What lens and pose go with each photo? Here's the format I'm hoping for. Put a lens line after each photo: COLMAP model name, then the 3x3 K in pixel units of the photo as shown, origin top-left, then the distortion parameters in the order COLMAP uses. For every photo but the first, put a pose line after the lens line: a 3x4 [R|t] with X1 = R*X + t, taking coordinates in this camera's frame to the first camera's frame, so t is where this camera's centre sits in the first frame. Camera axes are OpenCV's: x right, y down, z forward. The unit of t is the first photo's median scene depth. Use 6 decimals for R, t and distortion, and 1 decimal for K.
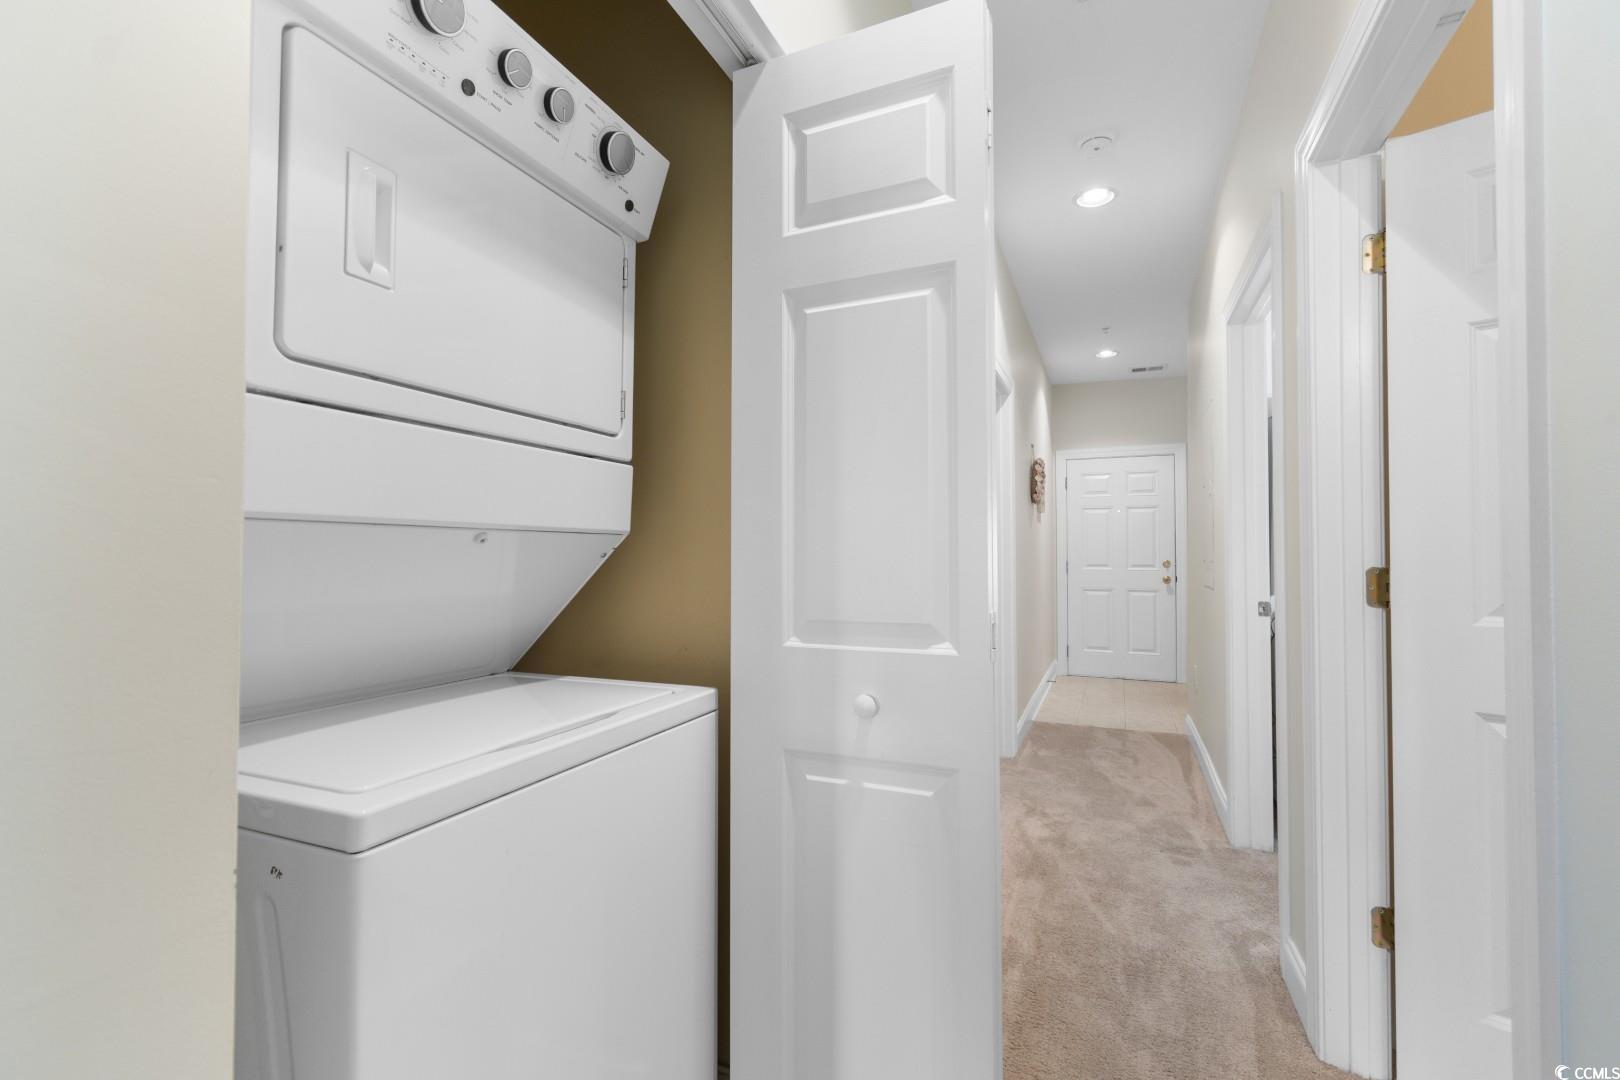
lens RADIAL K [[710.1, 0, 806.9], [0, 710.1, 537.8], [0, 0, 1]] dist [0.002487, 0.000072]
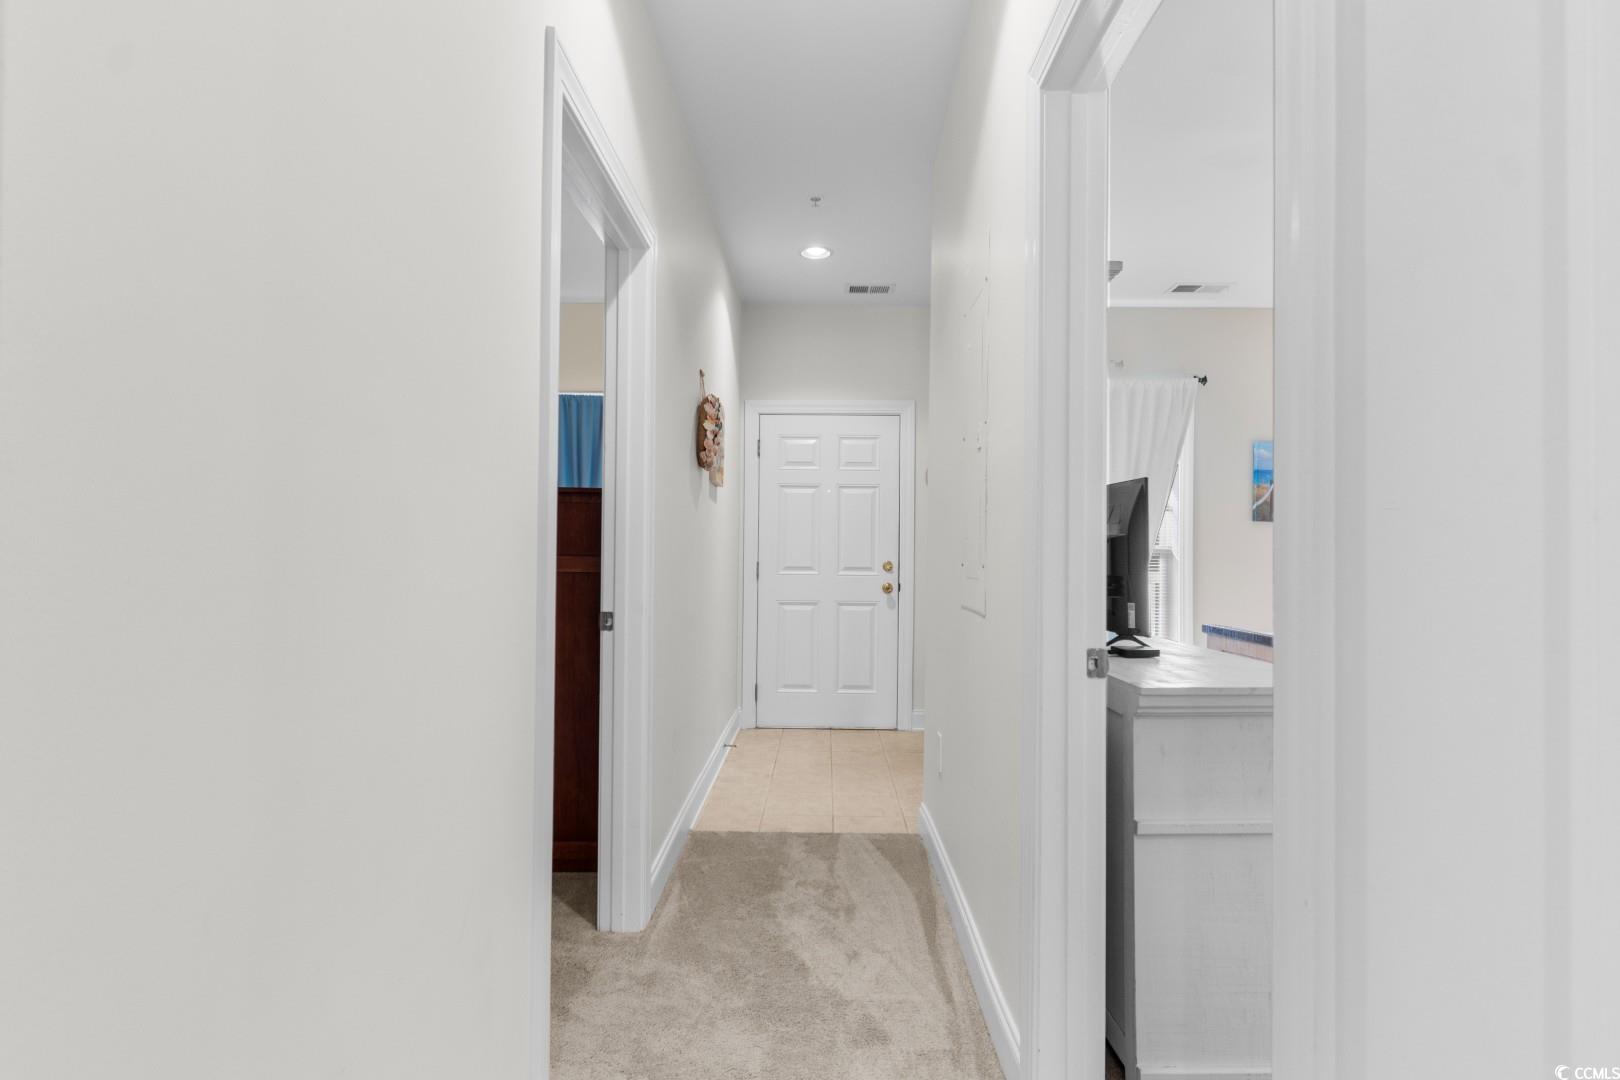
lens RADIAL K [[863.8, 0, 810.0], [0, 863.8, 540.0], [0, 0, 1]] dist [0.001921, 0.000043]
pose [[0.922428, 0.013958, 0.385916, 0.126493], [-0.017976, 0.999815, 0.006807, 0.007372], [-0.385750, -0.013216, 0.922509, 0.295985]]
